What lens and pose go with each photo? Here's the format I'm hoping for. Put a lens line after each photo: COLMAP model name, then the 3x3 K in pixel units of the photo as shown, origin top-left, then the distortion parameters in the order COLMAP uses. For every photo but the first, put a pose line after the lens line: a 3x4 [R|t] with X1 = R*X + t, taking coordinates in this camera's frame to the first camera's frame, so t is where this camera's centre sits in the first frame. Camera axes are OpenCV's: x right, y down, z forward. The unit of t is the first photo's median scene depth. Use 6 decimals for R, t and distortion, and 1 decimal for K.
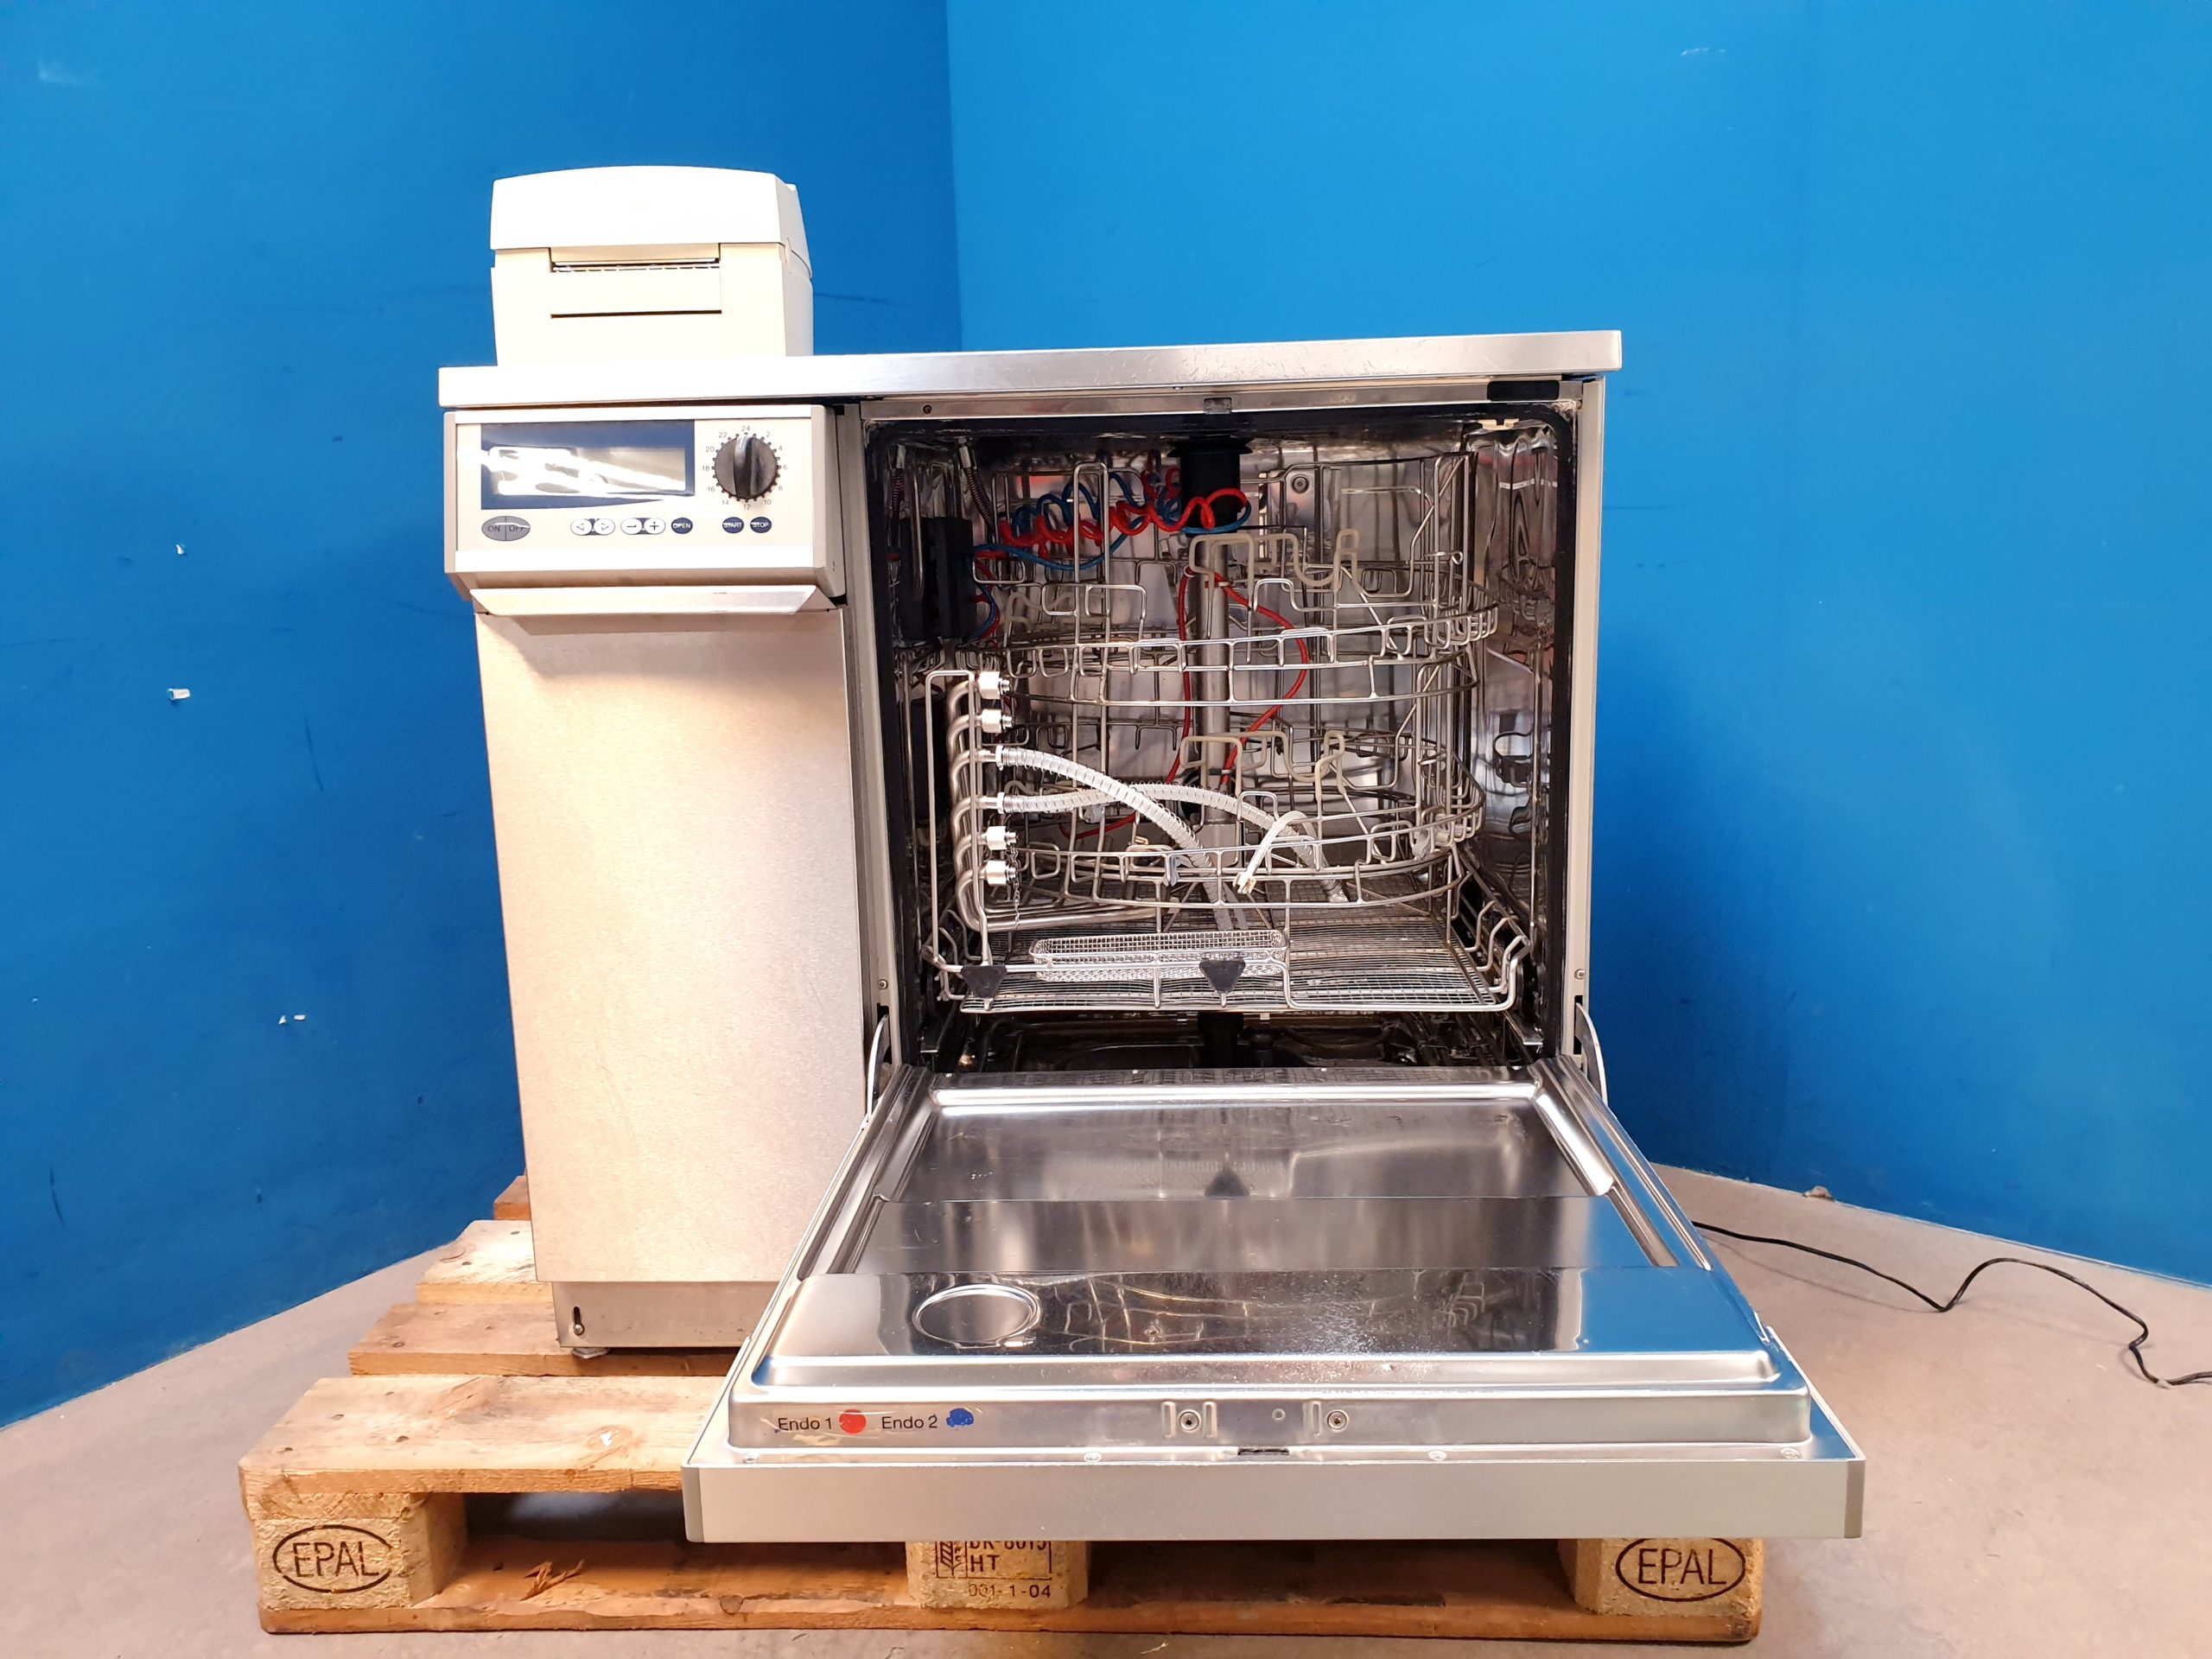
lens RADIAL K [[1751.3, 0, 1123.5], [0, 1751.3, 846.7], [0, 0, 1]] dist [0.001255, 0.017422]
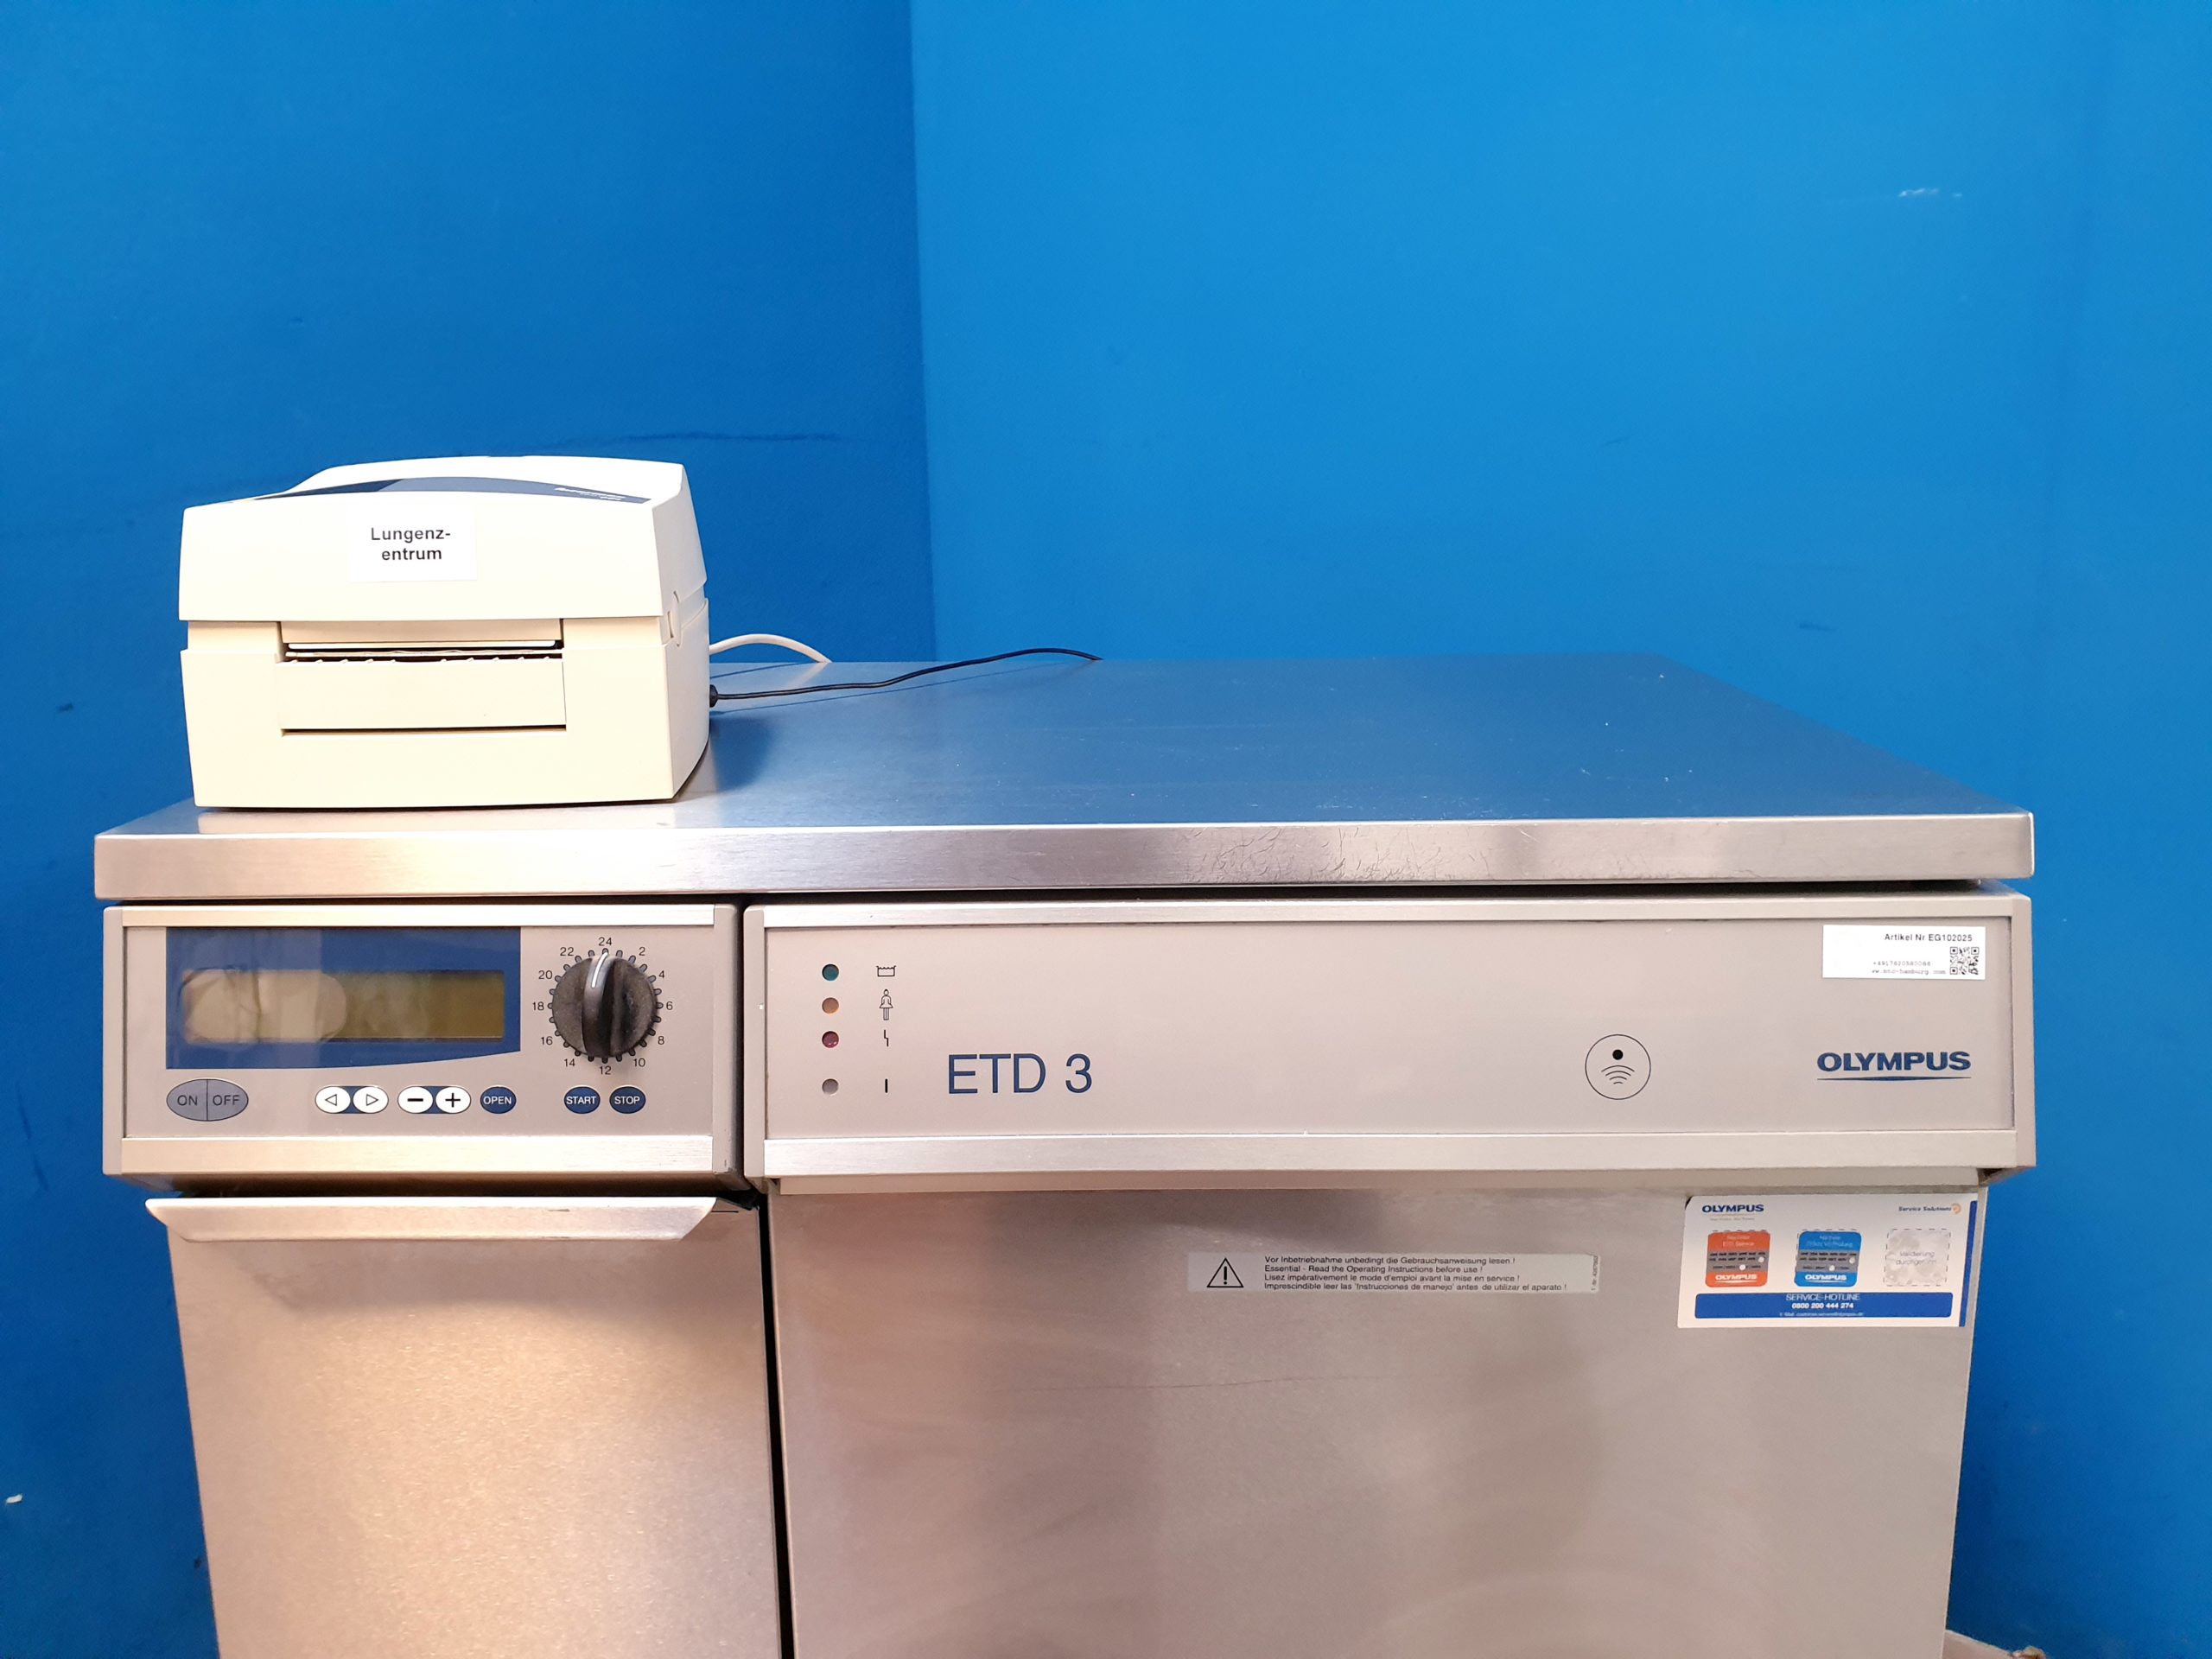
lens RADIAL K [[1751.3, 0, 1119.8], [0, 1751.3, 811.2], [0, 0, 1]] dist [0.001255, 0.017422]
pose [[0.999488, 0.009105, 0.030671, -0.050421], [-0.009479, 0.999883, 0.012047, -0.266858], [-0.030558, -0.012331, 0.999457, 0.350786]]
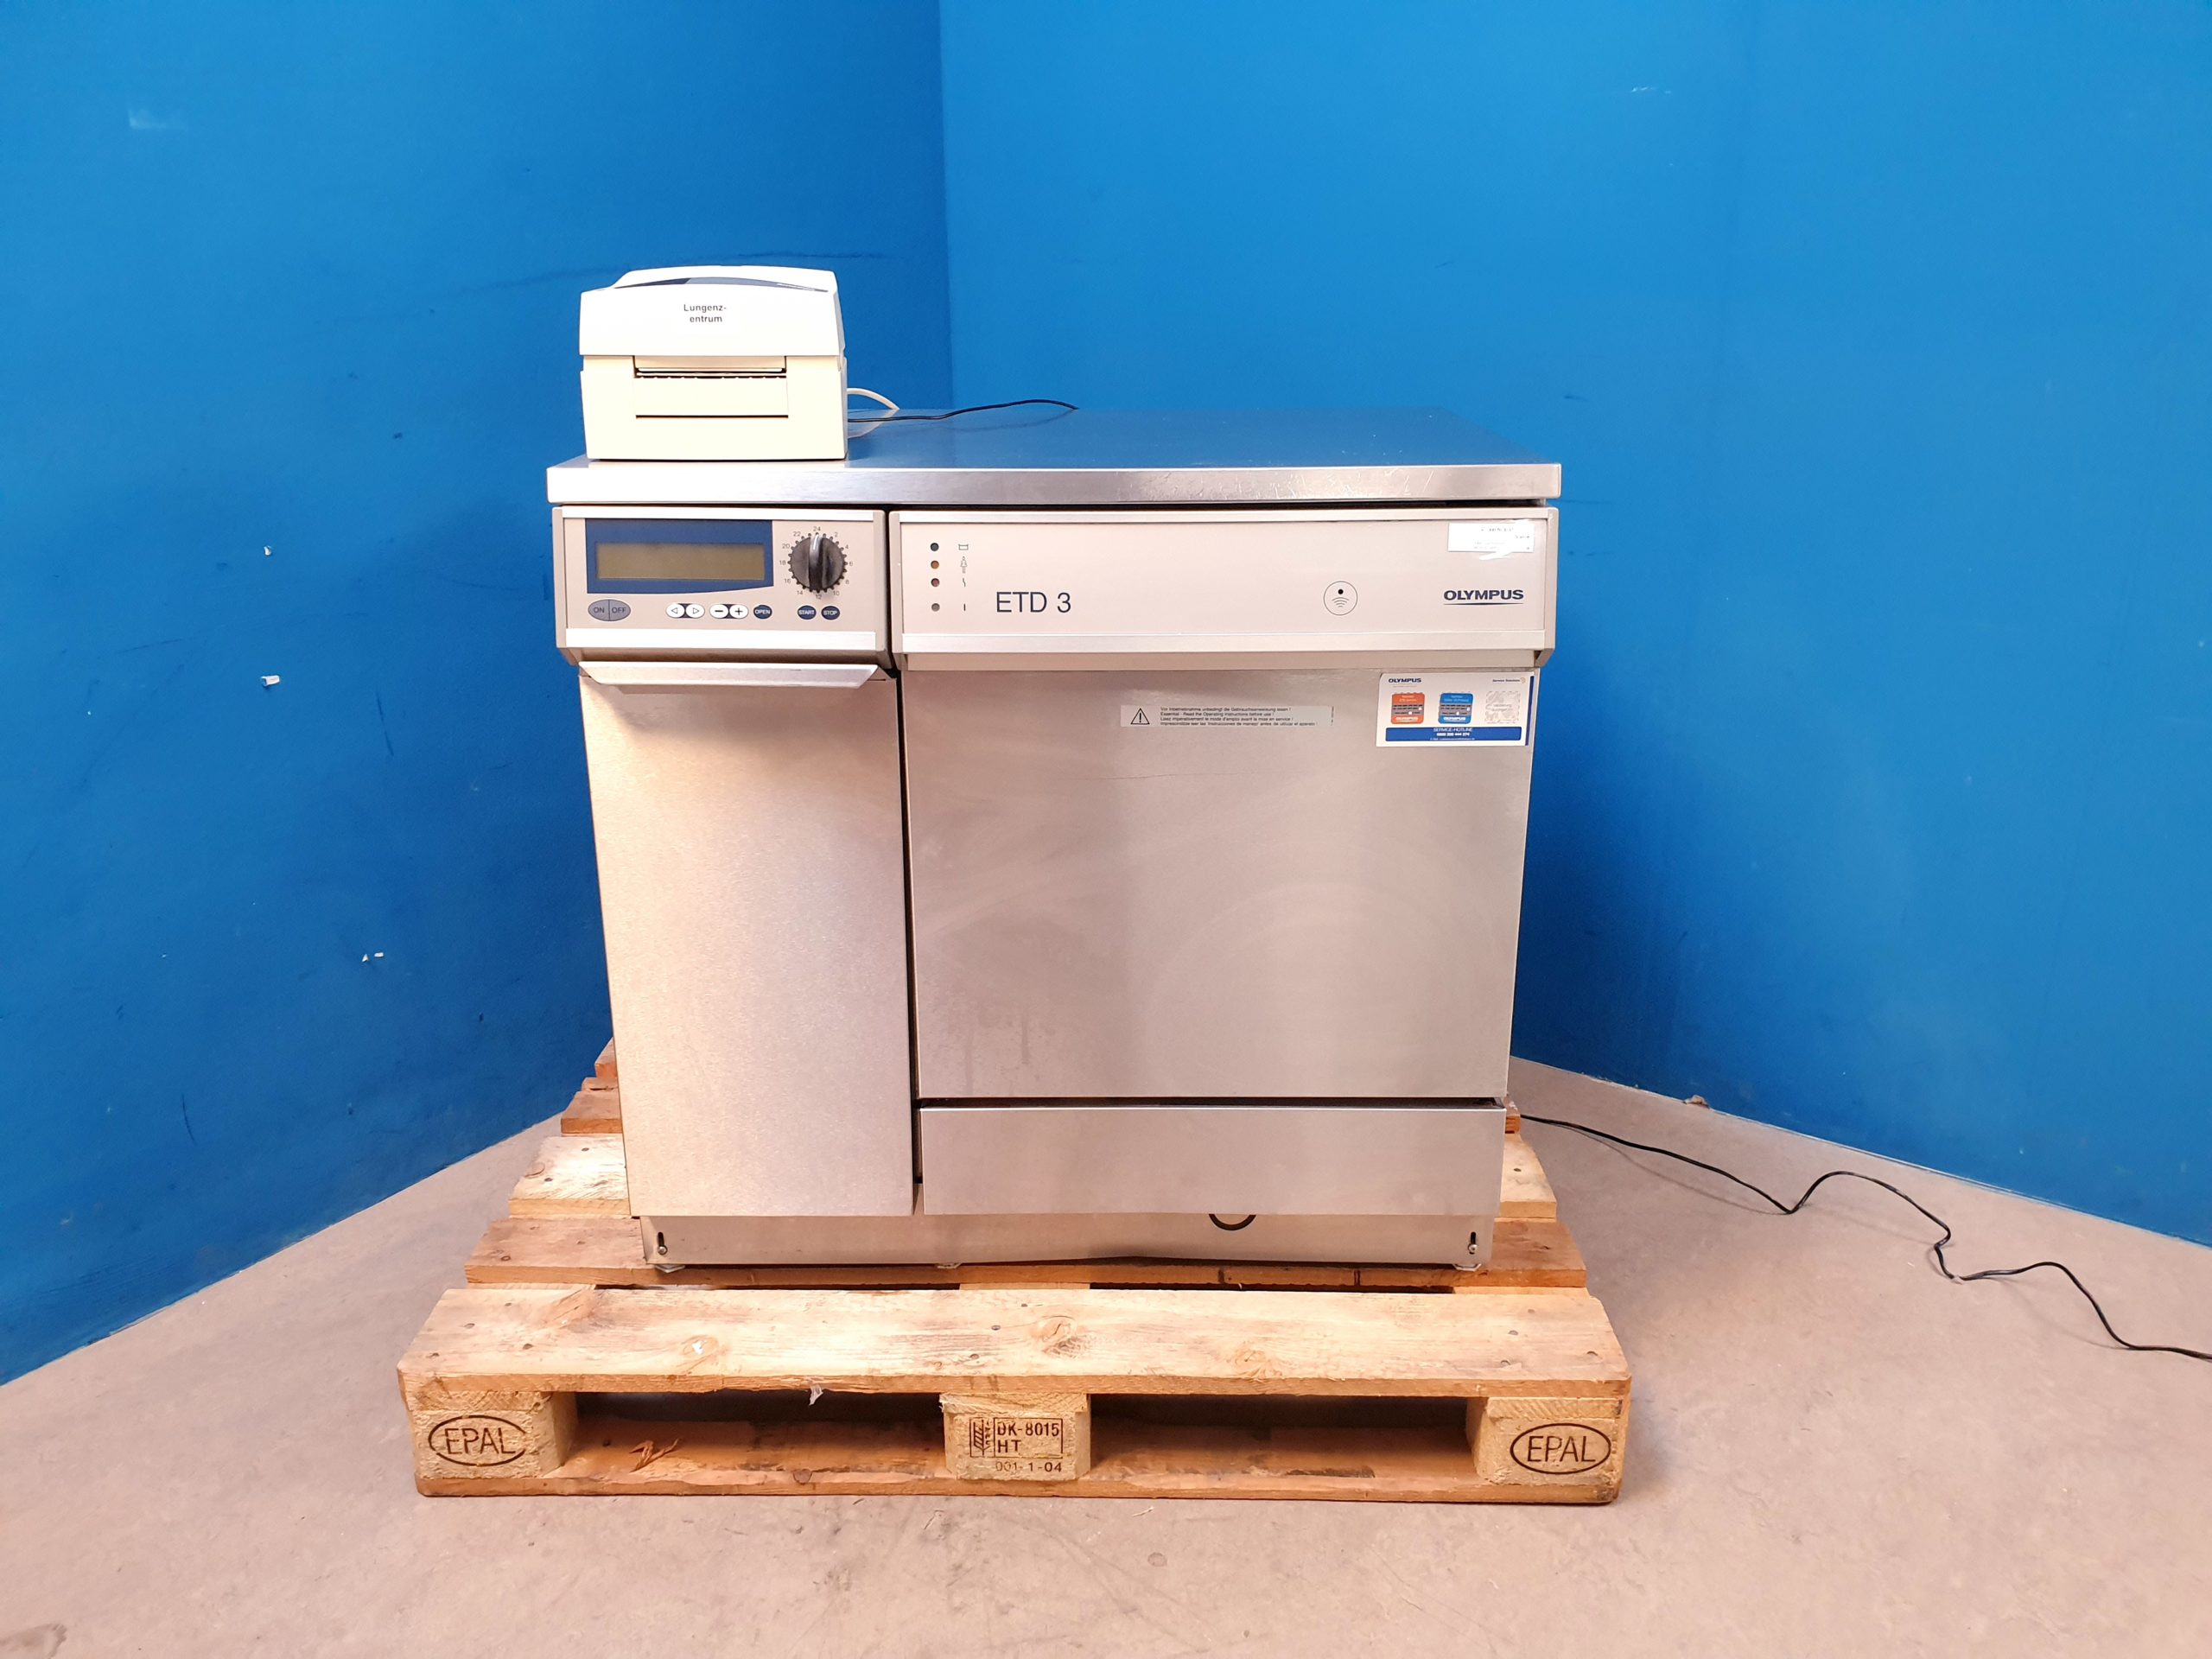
lens RADIAL K [[1751.3, 0, 1120.9], [0, 1751.3, 846.0], [0, 0, 1]] dist [0.001255, 0.017422]
pose [[0.999040, 0.011781, 0.042202, -0.054295], [-0.017018, 0.991889, 0.125963, -0.163289], [-0.040376, -0.126560, 0.991137, -0.174361]]
